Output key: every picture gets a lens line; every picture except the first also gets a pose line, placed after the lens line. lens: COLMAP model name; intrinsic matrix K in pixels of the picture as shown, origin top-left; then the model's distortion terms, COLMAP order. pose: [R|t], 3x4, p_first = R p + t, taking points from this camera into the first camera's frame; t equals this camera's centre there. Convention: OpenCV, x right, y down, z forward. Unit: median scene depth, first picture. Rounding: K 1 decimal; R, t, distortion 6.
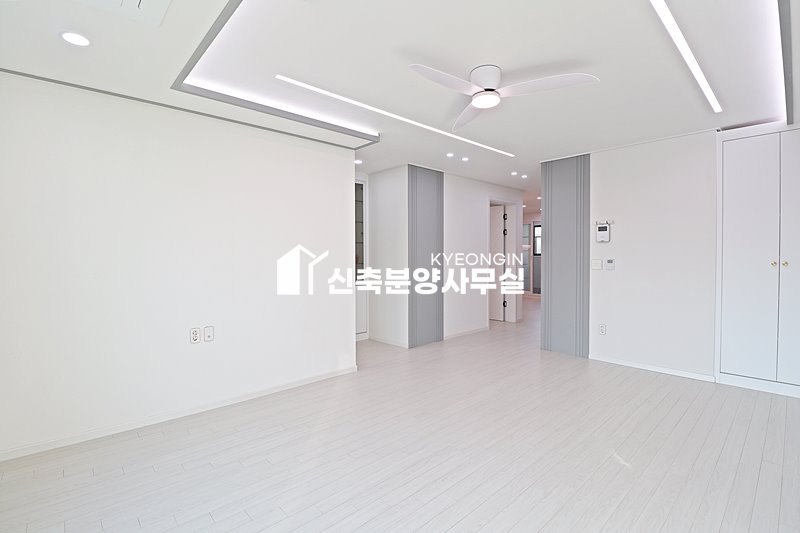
lens RADIAL K [[370.9, 0, 402.5], [0, 370.9, 261.2], [0, 0, 1]] dist [0.002049, -0.015066]
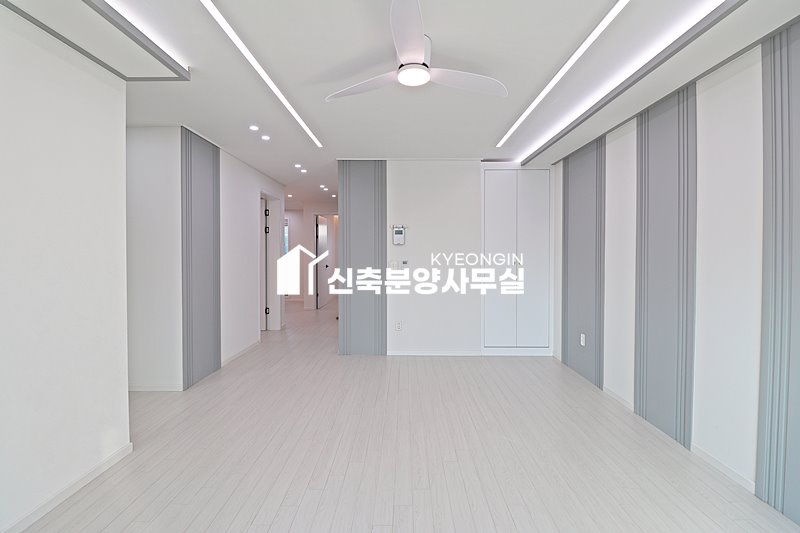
lens RADIAL K [[370.9, 0, 402.5], [0, 370.9, 261.2], [0, 0, 1]] dist [0.002049, -0.015066]
pose [[0.684701, -0.010841, 0.728743, -0.230870], [0.008683, 0.999940, 0.006716, -0.010970], [-0.728772, 0.001729, 0.684754, 0.248955]]
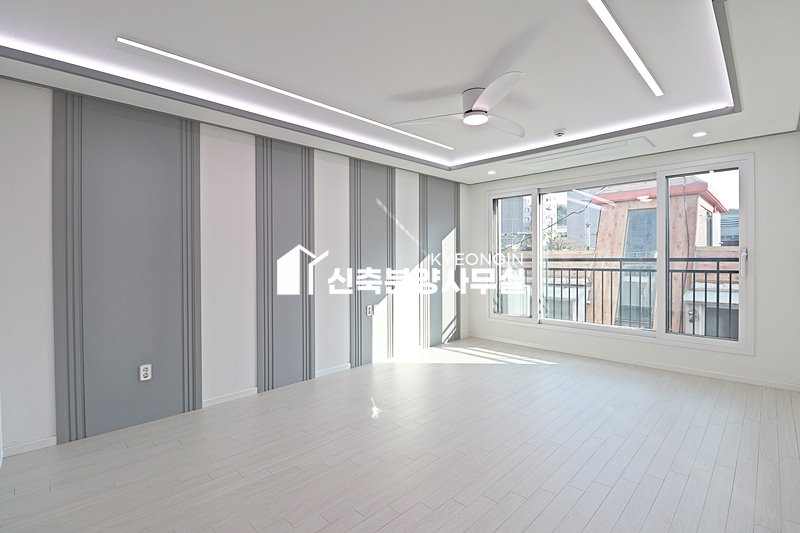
lens RADIAL K [[370.9, 0, 402.5], [0, 370.9, 261.2], [0, 0, 1]] dist [0.002049, -0.015066]
pose [[-0.999485, 0.020797, -0.024454, 0.271973], [0.020320, 0.999601, 0.019598, -0.011718], [0.024852, 0.019091, -0.999509, 1.192114]]
